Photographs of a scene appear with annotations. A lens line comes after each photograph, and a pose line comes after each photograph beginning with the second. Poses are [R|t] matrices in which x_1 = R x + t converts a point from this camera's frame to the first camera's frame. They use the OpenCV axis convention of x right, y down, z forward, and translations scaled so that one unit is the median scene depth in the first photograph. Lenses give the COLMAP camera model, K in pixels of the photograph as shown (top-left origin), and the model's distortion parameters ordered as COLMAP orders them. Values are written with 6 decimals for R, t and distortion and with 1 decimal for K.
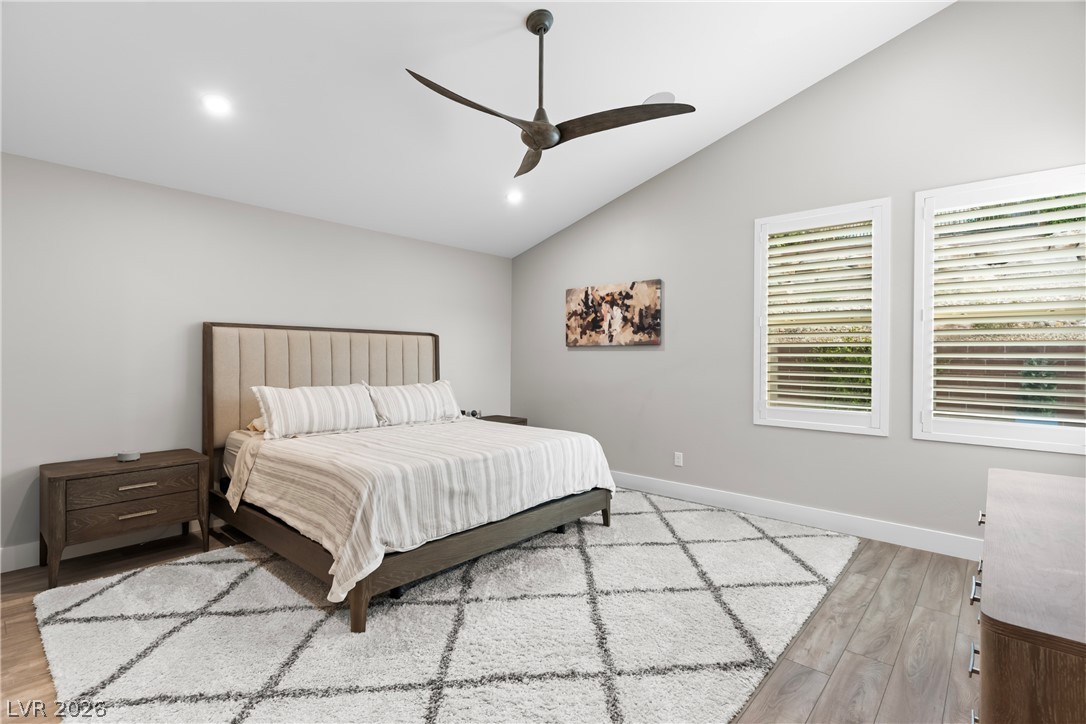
lens RADIAL K [[512.2, 0, 543.0], [0, 512.2, 362.0], [0, 0, 1]] dist [-0.011483, -0.000300]
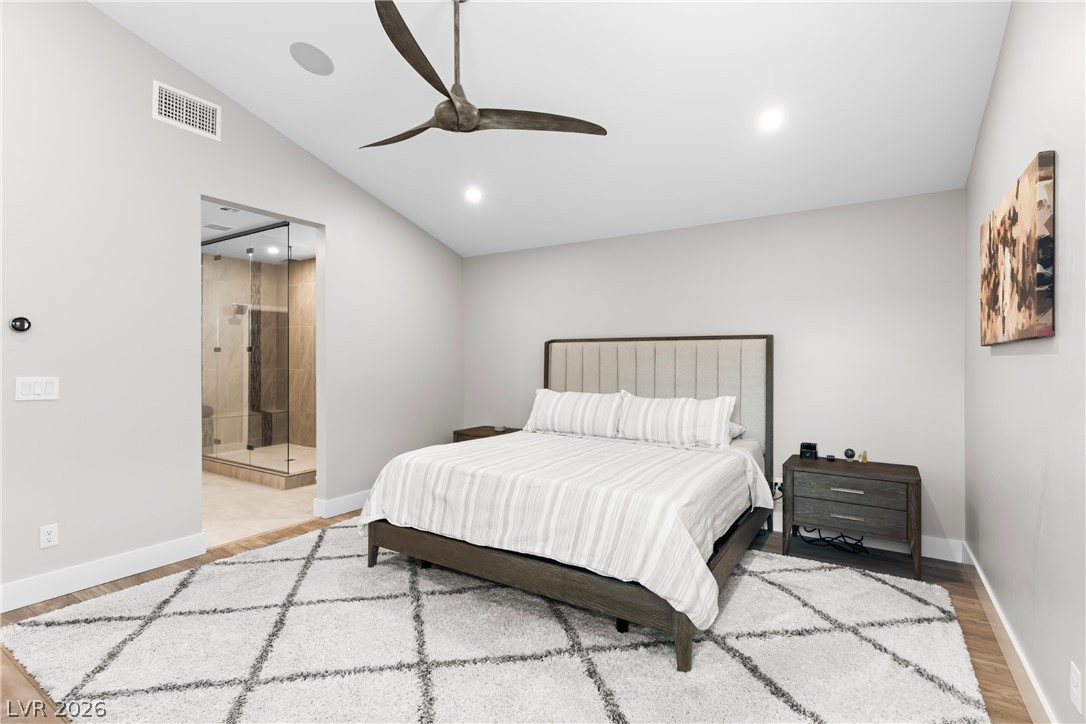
lens RADIAL K [[522.0, 0, 543.0], [0, 522.0, 362.0], [0, 0, 1]] dist [-0.000596, 0.000643]
pose [[0.135872, -0.009163, -0.990684, 0.816923], [-0.006083, 0.999931, -0.010082, -0.008597], [0.990708, 0.007396, 0.135807, 0.939903]]
